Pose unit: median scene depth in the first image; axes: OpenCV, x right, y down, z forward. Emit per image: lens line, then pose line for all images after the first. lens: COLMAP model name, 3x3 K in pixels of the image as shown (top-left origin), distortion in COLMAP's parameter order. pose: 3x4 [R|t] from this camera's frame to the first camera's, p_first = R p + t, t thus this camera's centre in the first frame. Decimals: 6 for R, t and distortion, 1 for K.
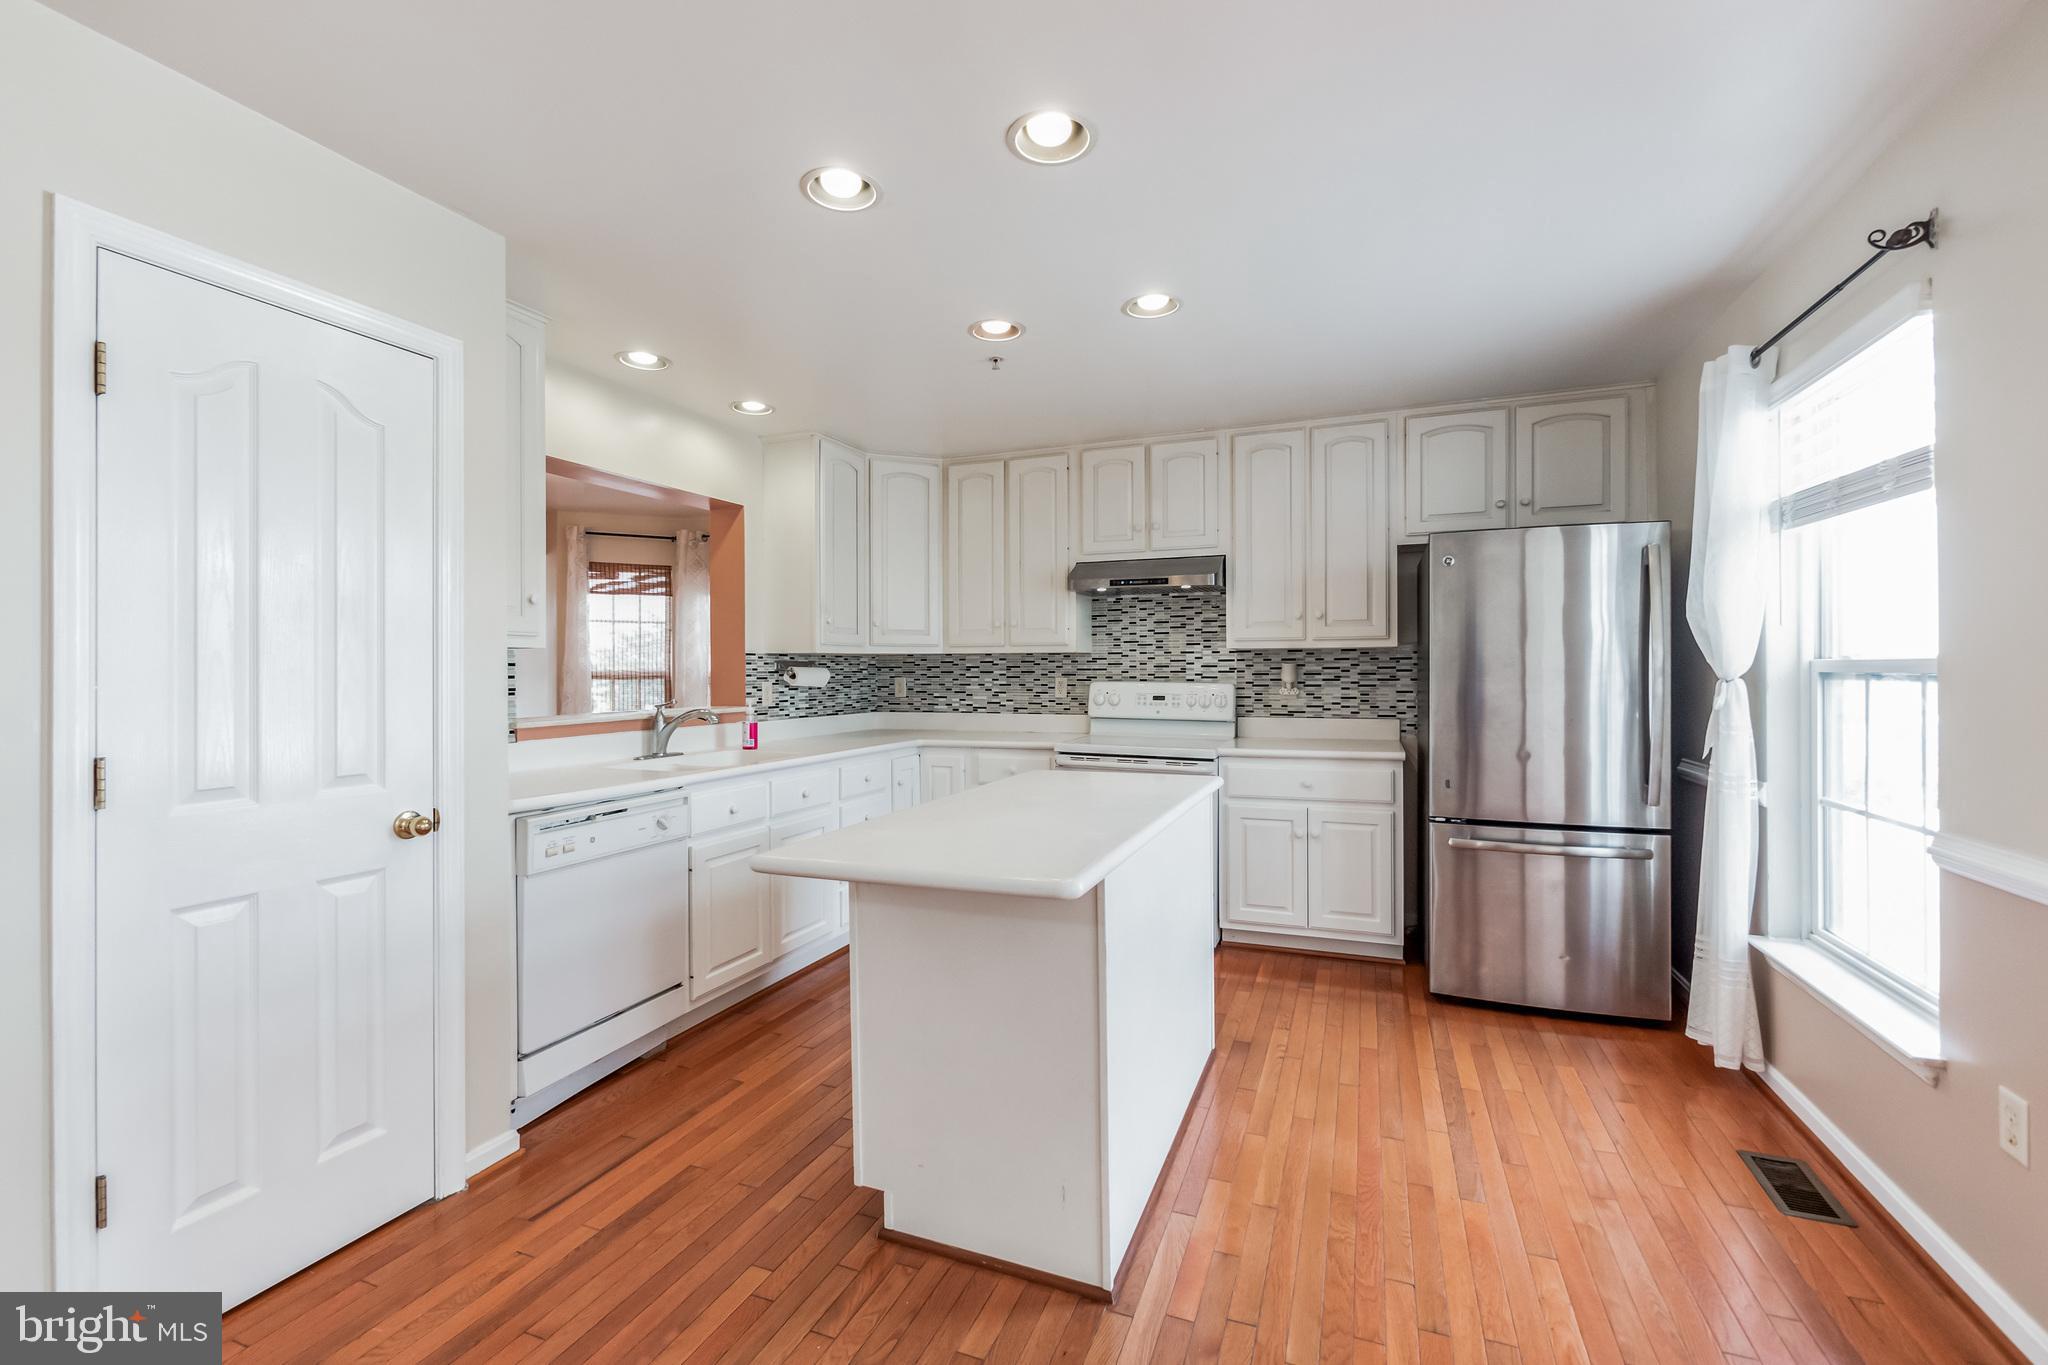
lens RADIAL K [[873.3, 0, 1017.2], [0, 873.3, 671.4], [0, 0, 1]] dist [-0.003903, 0.000414]
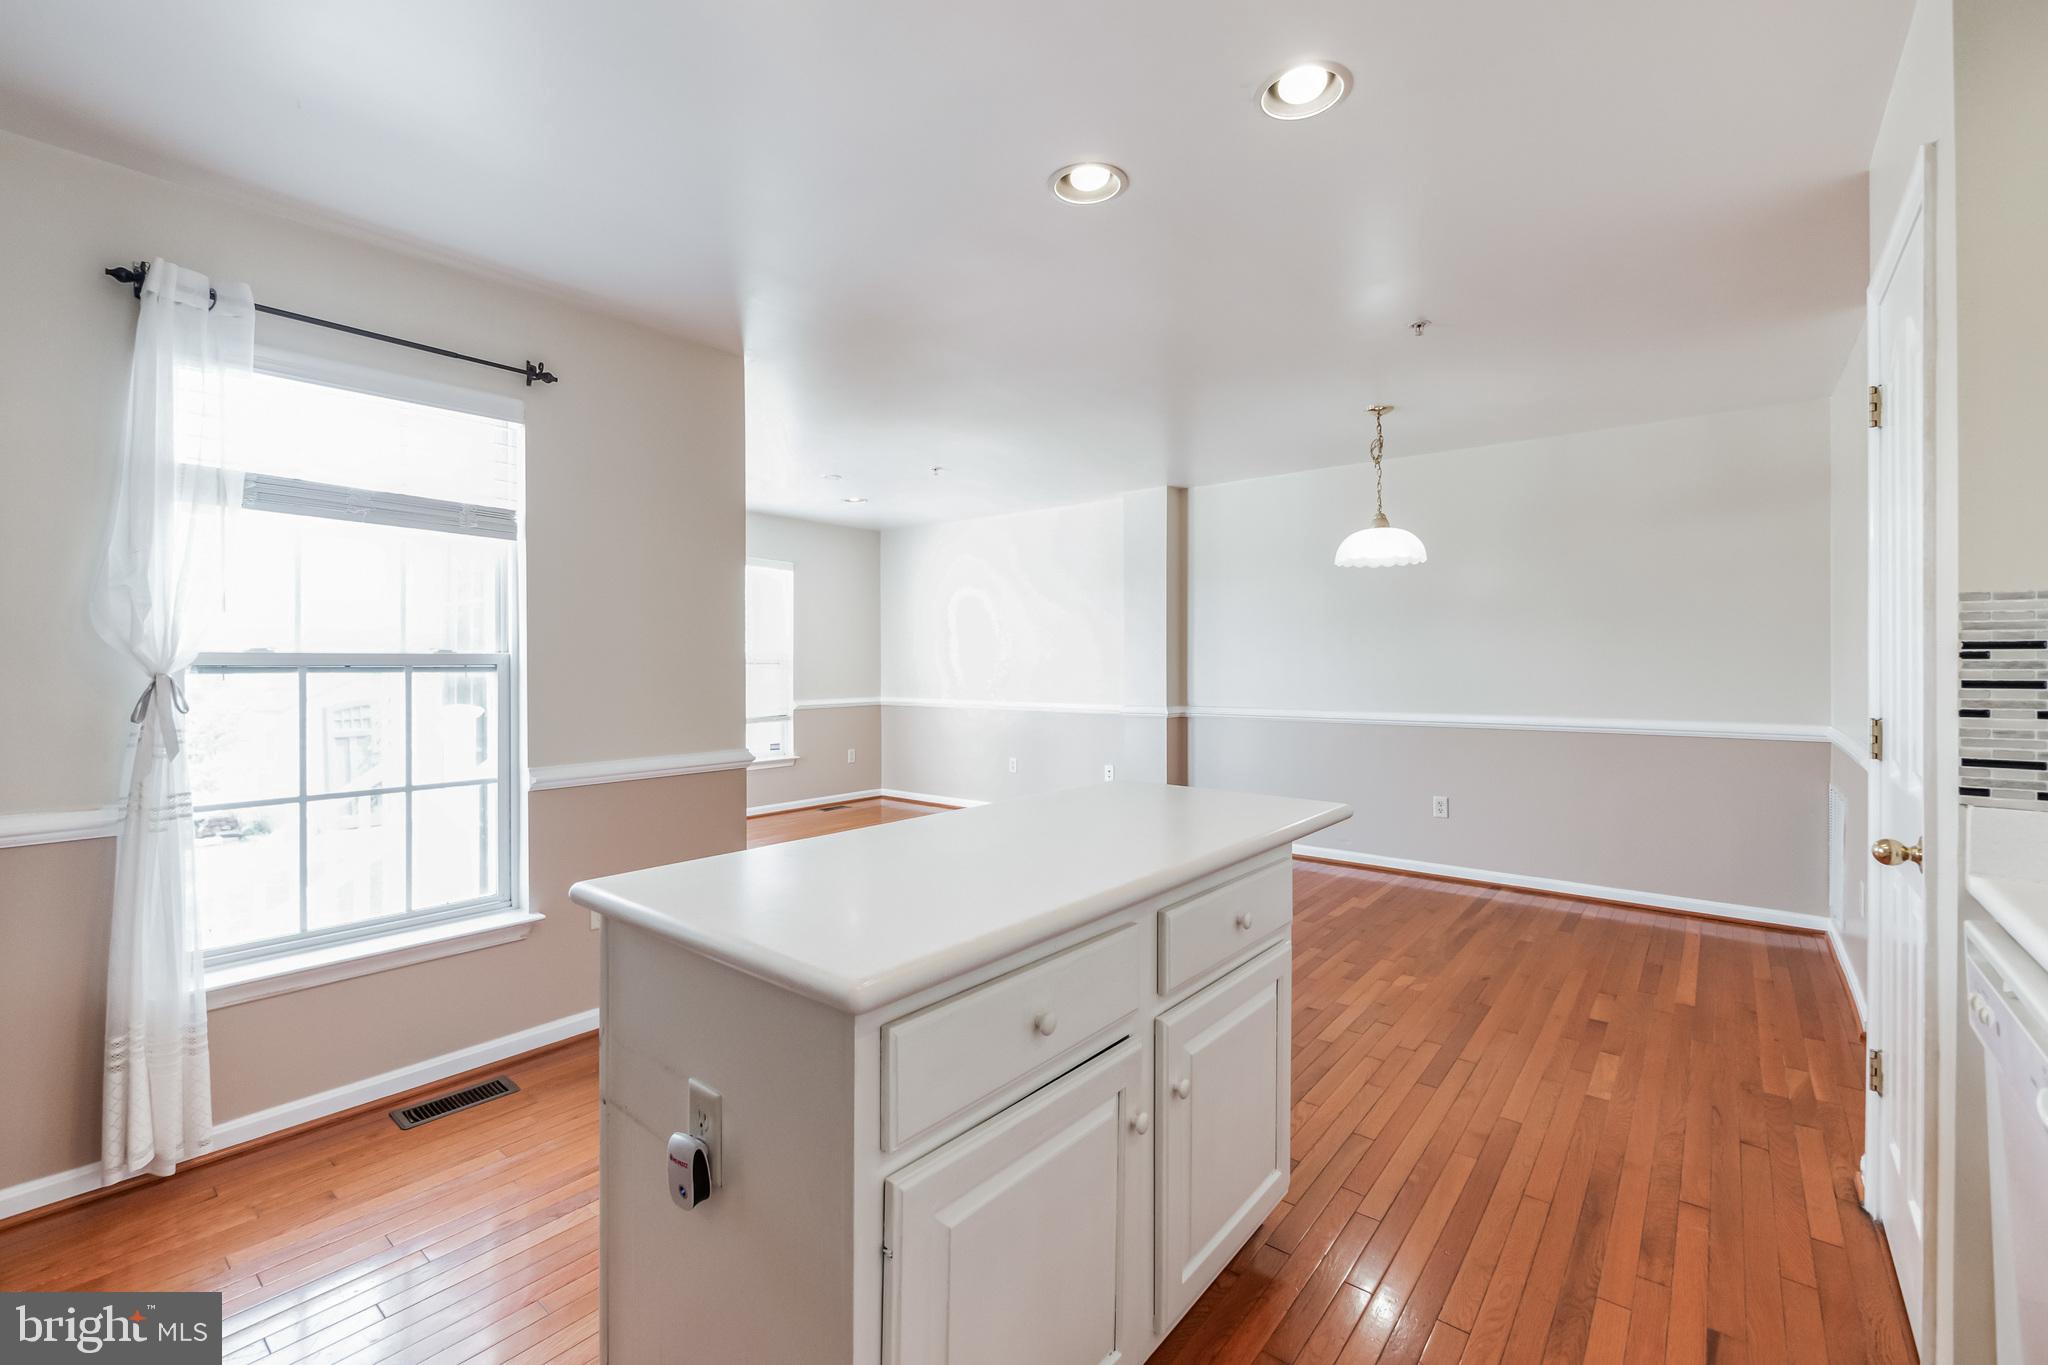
lens RADIAL K [[863.7, 0, 1017.9], [0, 863.7, 660.5], [0, 0, 1]] dist [-0.014720, -0.000034]
pose [[-0.954778, 0.006372, 0.297250, -0.082715], [0.004847, 0.999971, -0.005868, 0.003035], [-0.297279, -0.004162, -0.954782, 0.853205]]
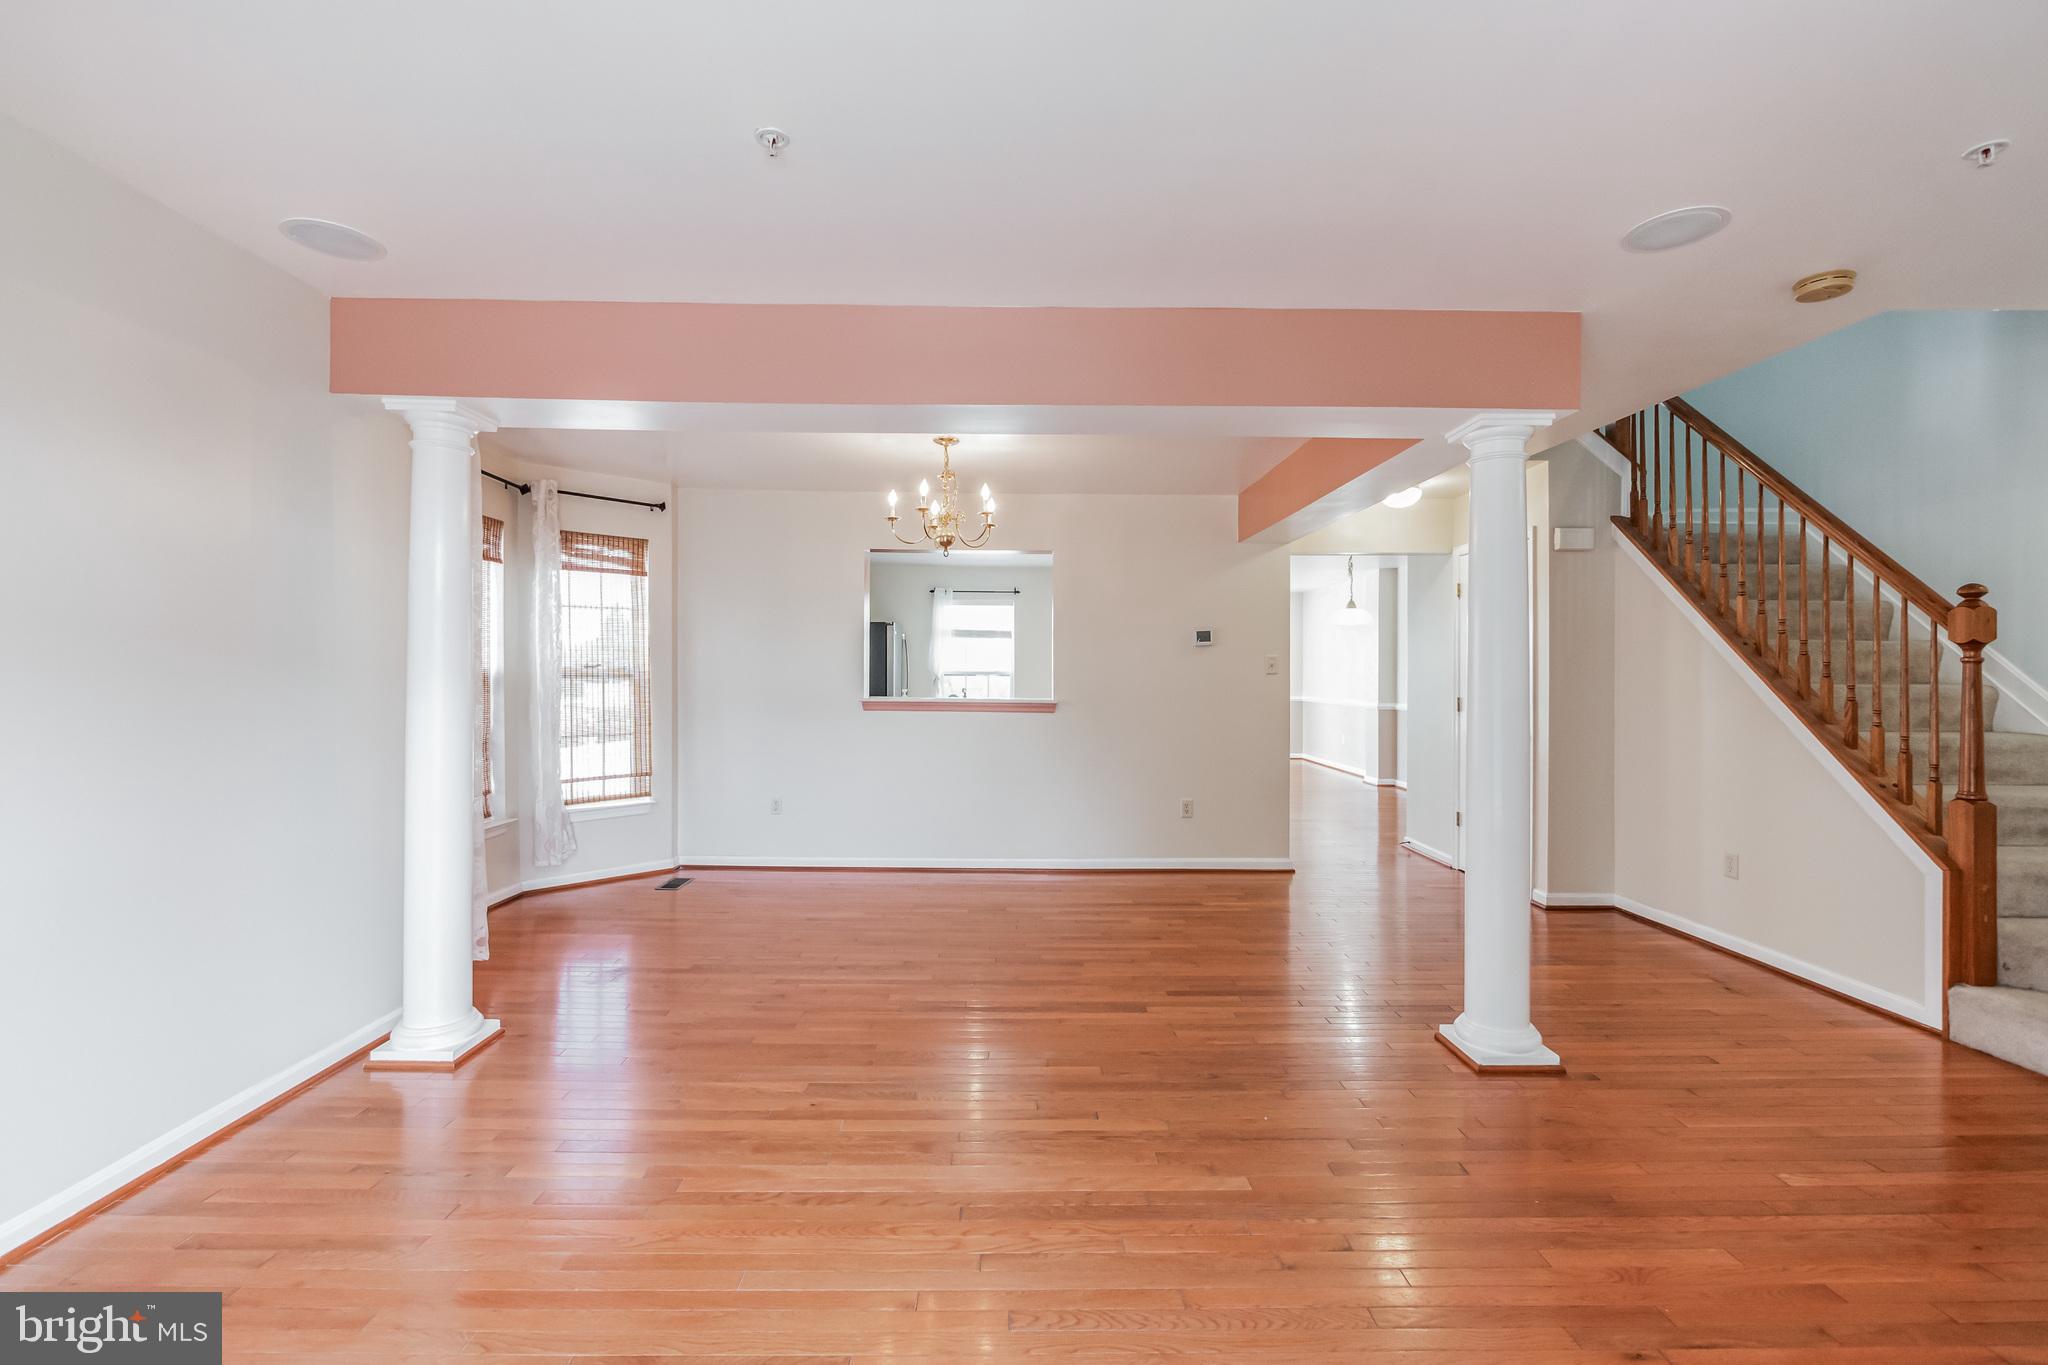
lens RADIAL K [[873.3, 0, 1017.2], [0, 873.3, 671.4], [0, 0, 1]] dist [-0.003903, 0.000414]
pose [[-0.381810, 0.002841, 0.924236, -1.526635], [-0.005494, 0.999971, -0.005344, 0.005109], [-0.924224, -0.007118, -0.381784, 1.185076]]
